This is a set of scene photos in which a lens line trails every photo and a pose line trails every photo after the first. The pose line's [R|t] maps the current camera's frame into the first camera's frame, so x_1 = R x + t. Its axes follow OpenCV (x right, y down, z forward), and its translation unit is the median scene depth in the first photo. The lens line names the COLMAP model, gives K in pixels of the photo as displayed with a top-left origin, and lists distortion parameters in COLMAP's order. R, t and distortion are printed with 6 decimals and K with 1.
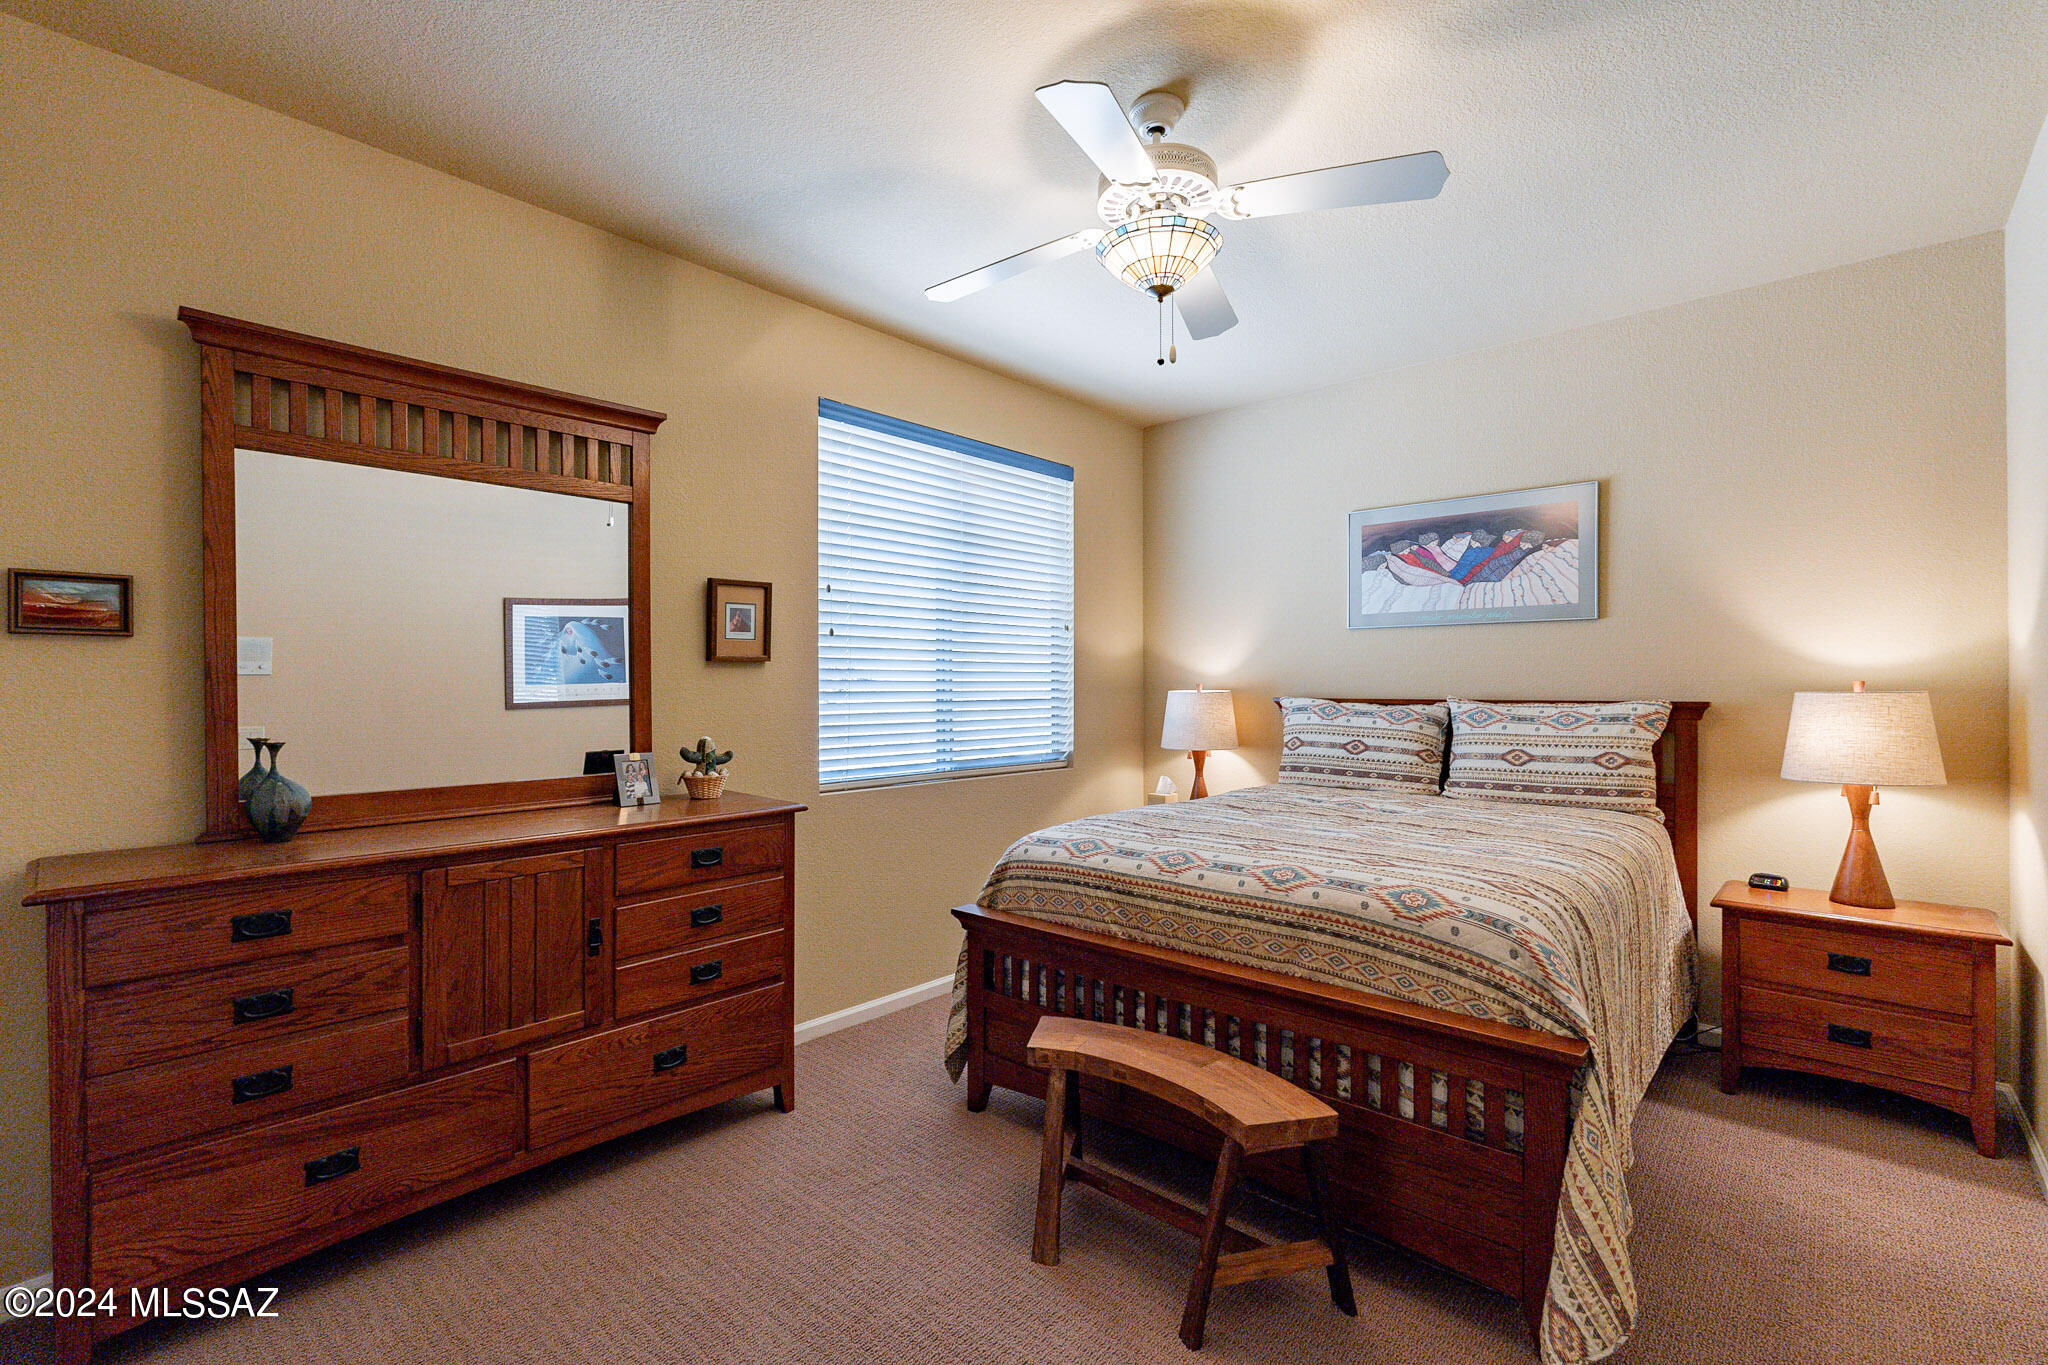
lens RADIAL K [[925.2, 0, 1010.4], [0, 925.2, 684.6], [0, 0, 1]] dist [-0.007107, 0.001978]
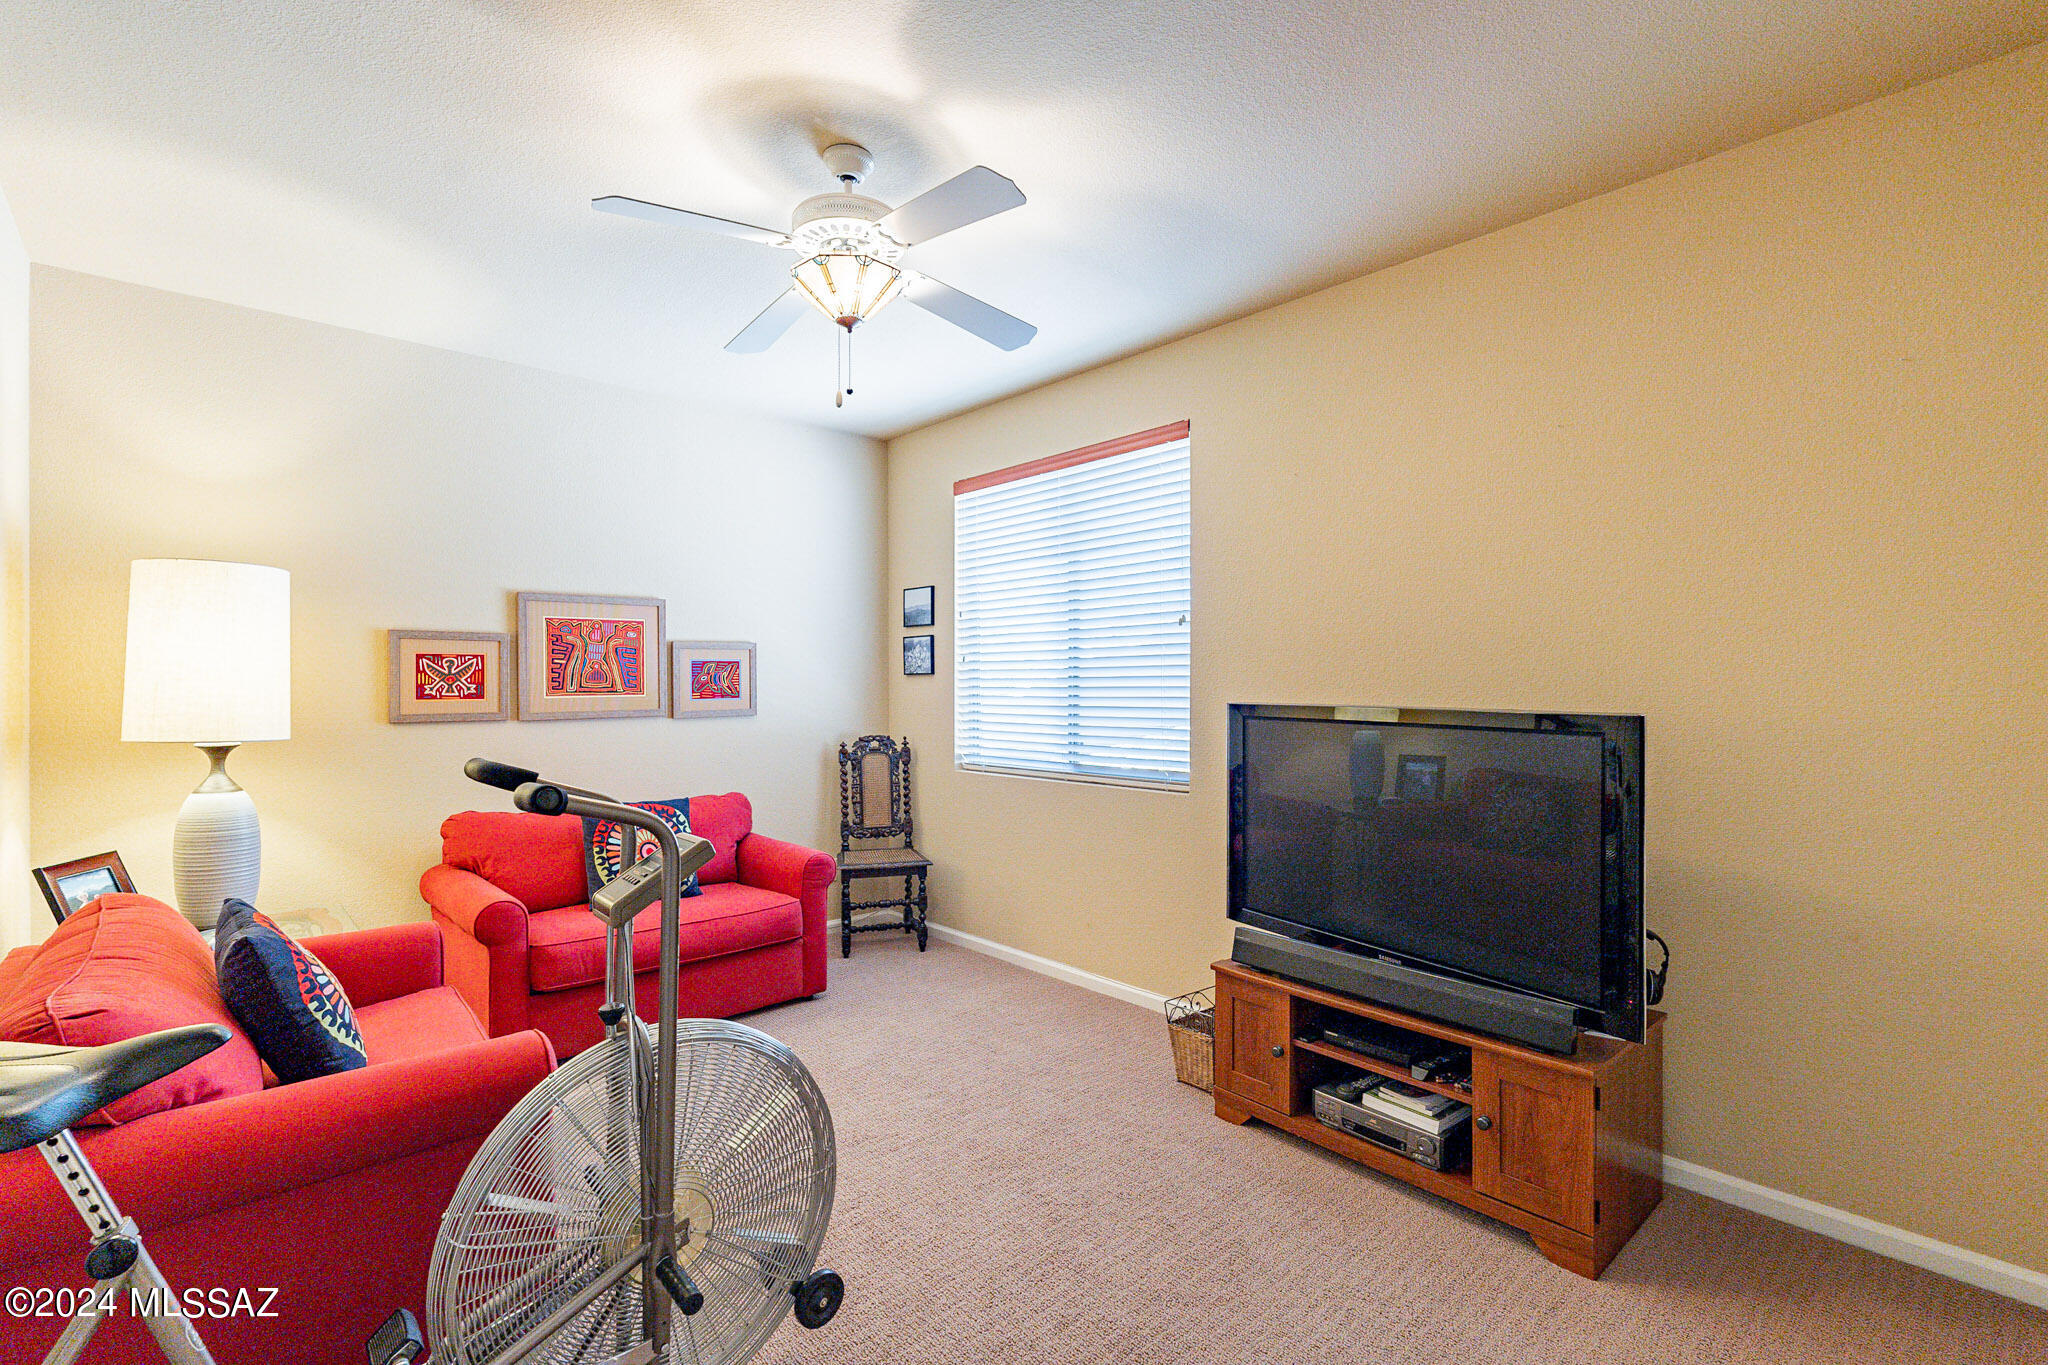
lens RADIAL K [[925.2, 0, 1018.1], [0, 925.2, 681.3], [0, 0, 1]] dist [-0.007107, 0.001978]
pose [[-0.105418, -0.000229, -0.994428, 1.252006], [0.003973, 0.999992, -0.000651, -0.011654], [0.994420, -0.004019, -0.105416, 1.335969]]
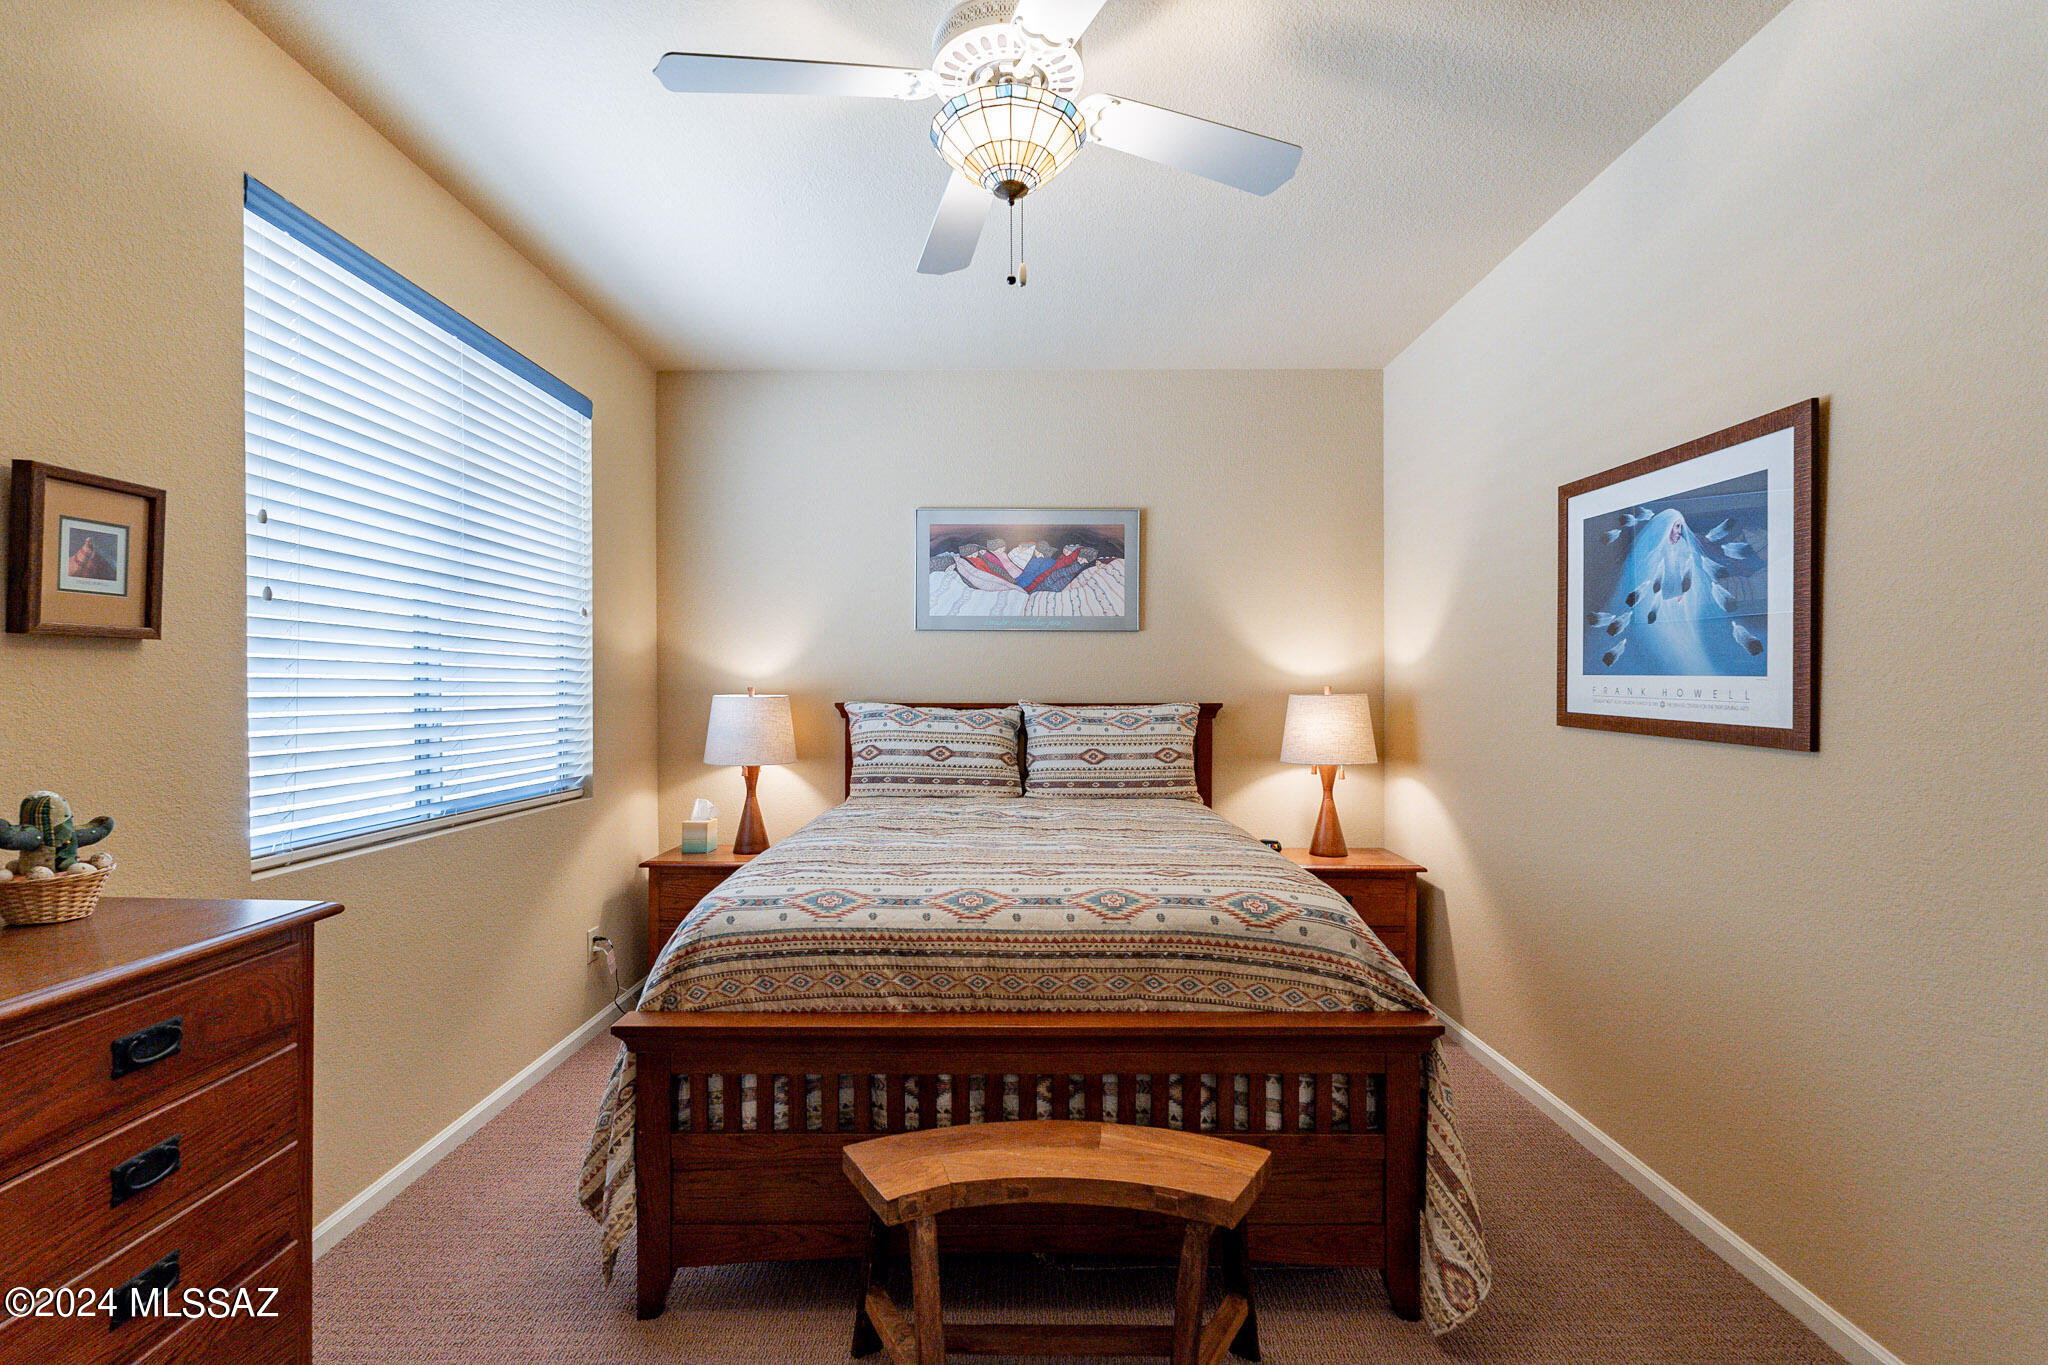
lens RADIAL K [[925.2, 0, 1043.0], [0, 925.2, 696.7], [0, 0, 1]] dist [-0.007107, 0.001978]
pose [[0.733121, -0.002734, 0.680093, -0.250923], [-0.001792, 0.999981, 0.005951, 0.003400], [-0.680096, -0.005581, 0.733102, 0.276216]]
